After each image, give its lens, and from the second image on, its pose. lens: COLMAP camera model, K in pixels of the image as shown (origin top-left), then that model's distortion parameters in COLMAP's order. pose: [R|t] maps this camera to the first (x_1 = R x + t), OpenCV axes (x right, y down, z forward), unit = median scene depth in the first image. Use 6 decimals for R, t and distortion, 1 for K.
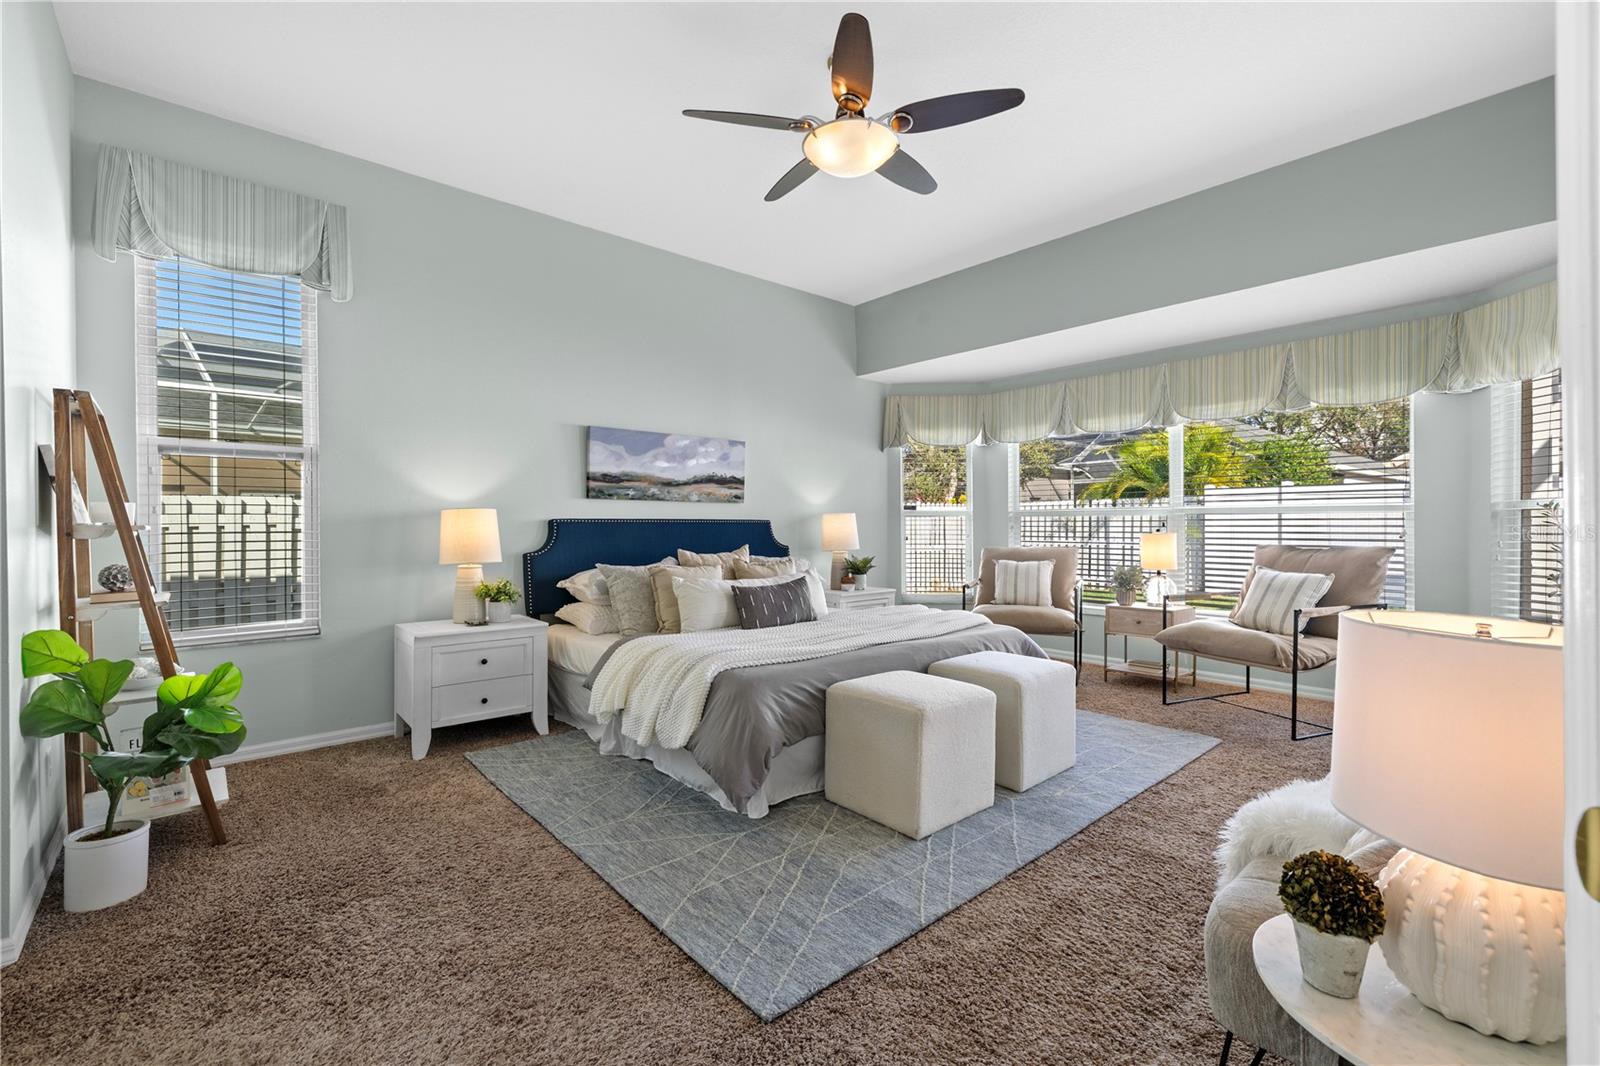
lens RADIAL K [[685.3, 0, 796.9], [0, 685.3, 525.5], [0, 0, 1]] dist [0.001512, 0.000143]
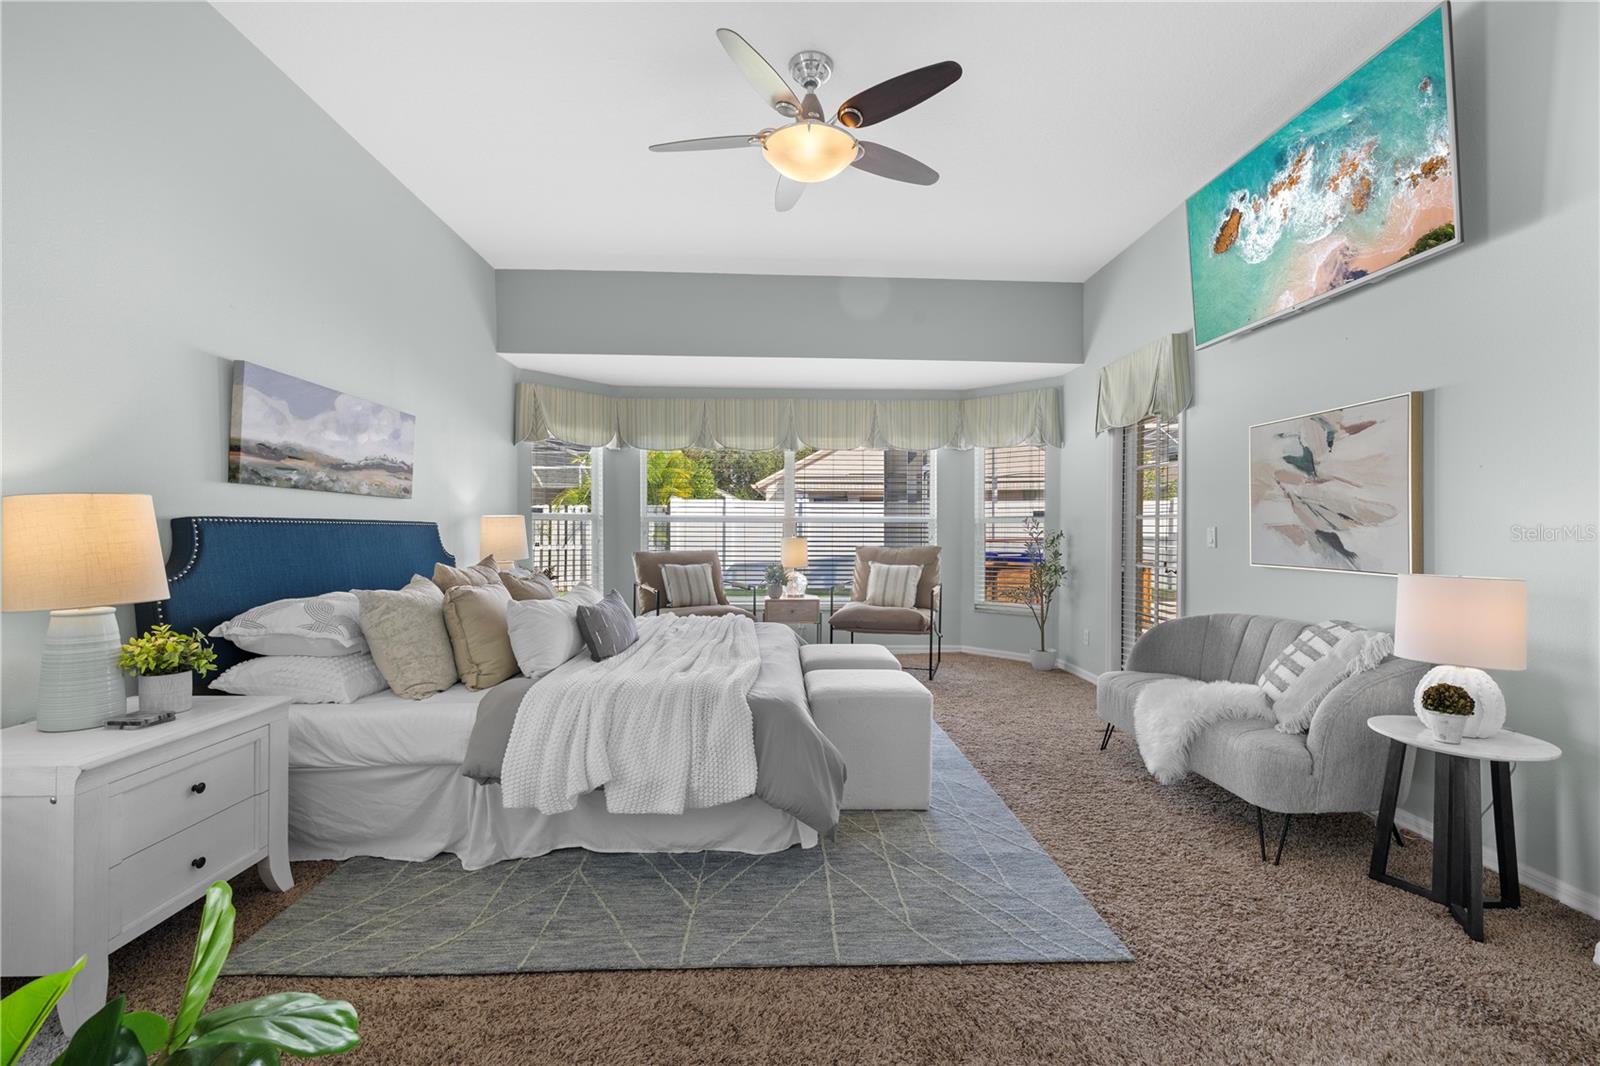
lens RADIAL K [[680.7, 0, 800.0], [0, 680.7, 533.0], [0, 0, 1]] dist [0.001488, 0.000262]
pose [[0.629272, 0.000754, 0.777185, -0.428567], [-0.004609, 0.999986, 0.002762, -0.000151], [-0.777172, -0.005320, 0.629266, 0.236773]]
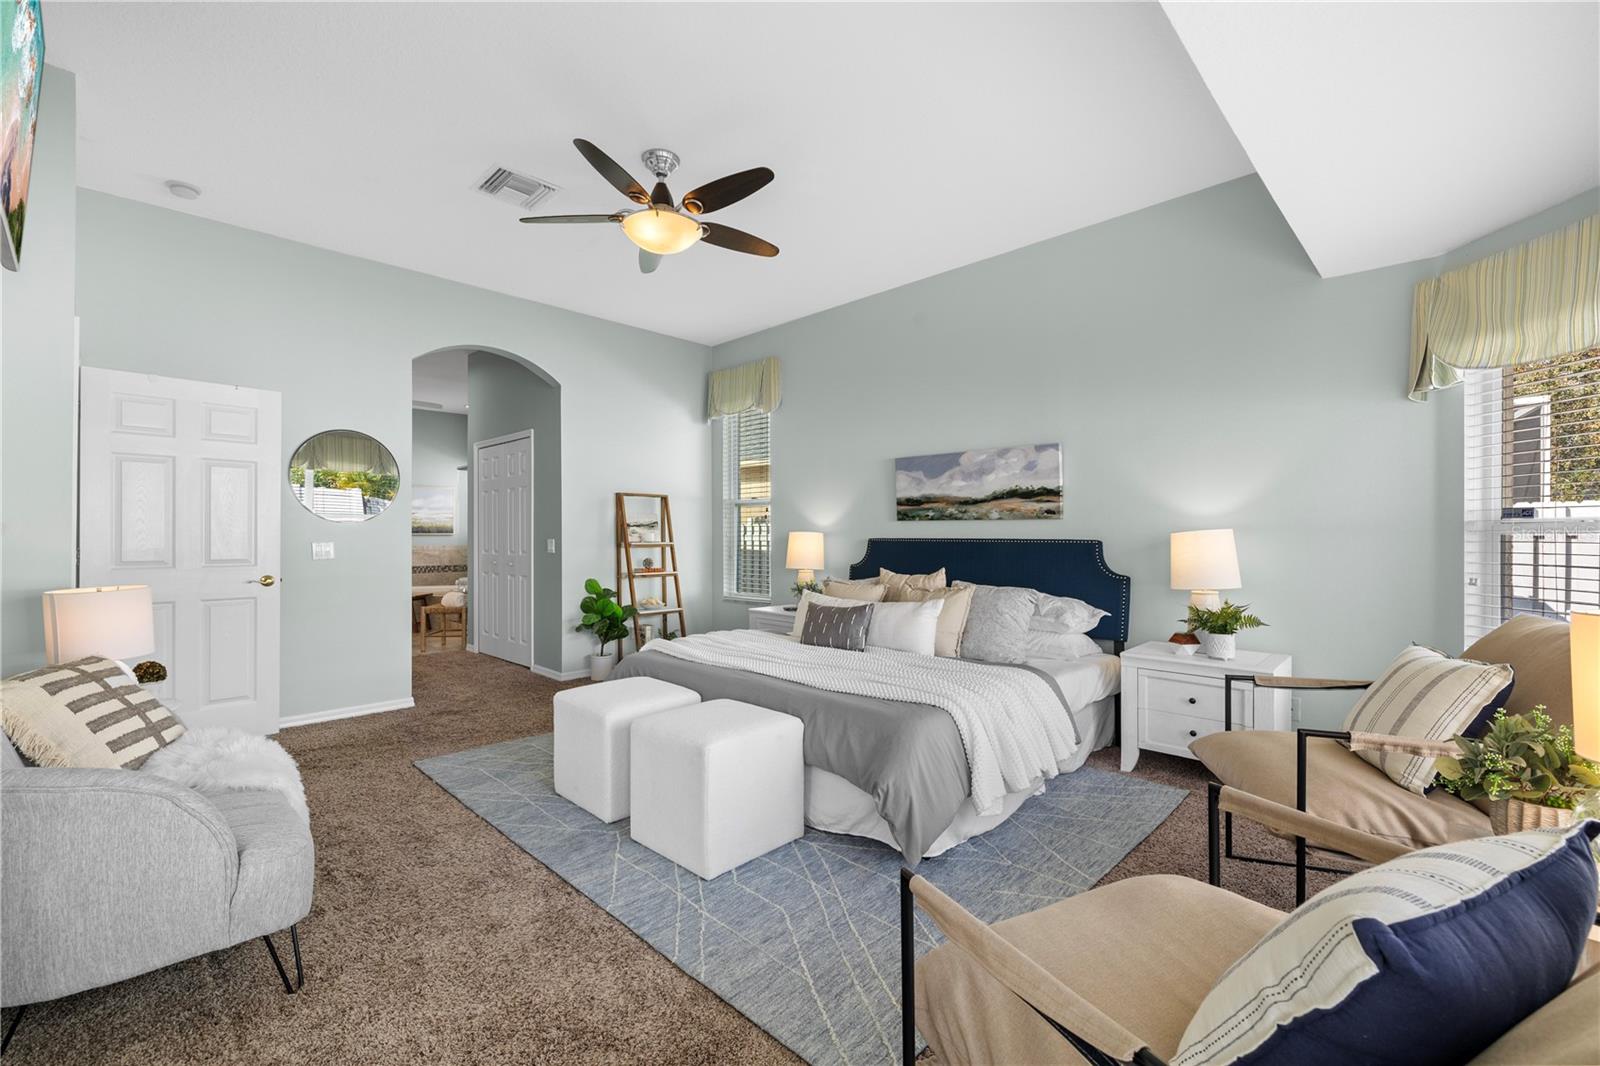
lens RADIAL K [[675.2, 0, 802.8], [0, 675.2, 526.4], [0, 0, 1]] dist [0.000803, -0.000090]
pose [[0.076614, -0.010489, -0.997006, 0.773476], [-0.001884, 0.999941, -0.010665, -0.016336], [0.997059, 0.002696, 0.076590, 0.708138]]
